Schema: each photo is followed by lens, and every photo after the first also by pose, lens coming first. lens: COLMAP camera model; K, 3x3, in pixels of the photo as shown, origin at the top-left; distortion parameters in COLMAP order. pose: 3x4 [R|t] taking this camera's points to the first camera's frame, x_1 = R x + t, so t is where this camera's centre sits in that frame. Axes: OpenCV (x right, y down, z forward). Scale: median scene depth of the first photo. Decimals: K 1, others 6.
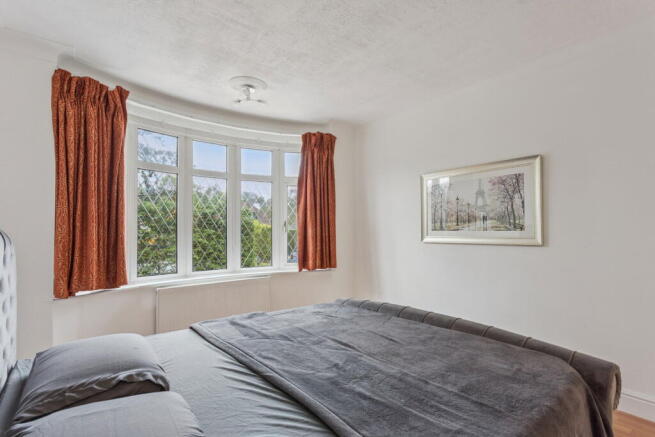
lens RADIAL K [[314.0, 0, 329.1], [0, 314.0, 217.9], [0, 0, 1]] dist [0.000382, 0.000258]
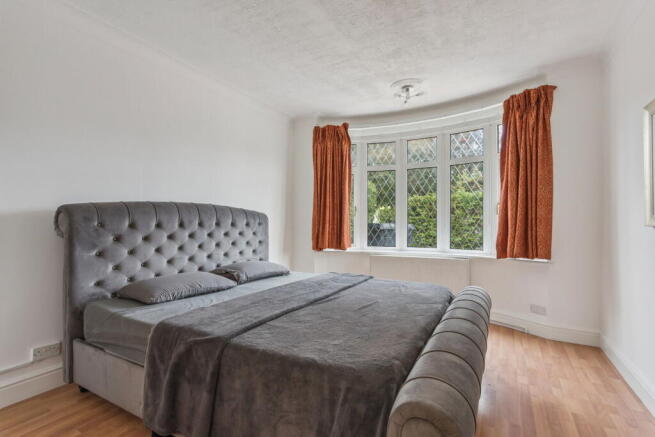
lens RADIAL K [[314.0, 0, 329.1], [0, 314.0, 217.9], [0, 0, 1]] dist [0.000382, 0.000258]
pose [[0.378129, -0.005384, -0.925737, 0.560674], [0.036684, 0.999285, 0.009172, 0.030708], [0.925026, -0.037428, 0.378056, 0.232729]]
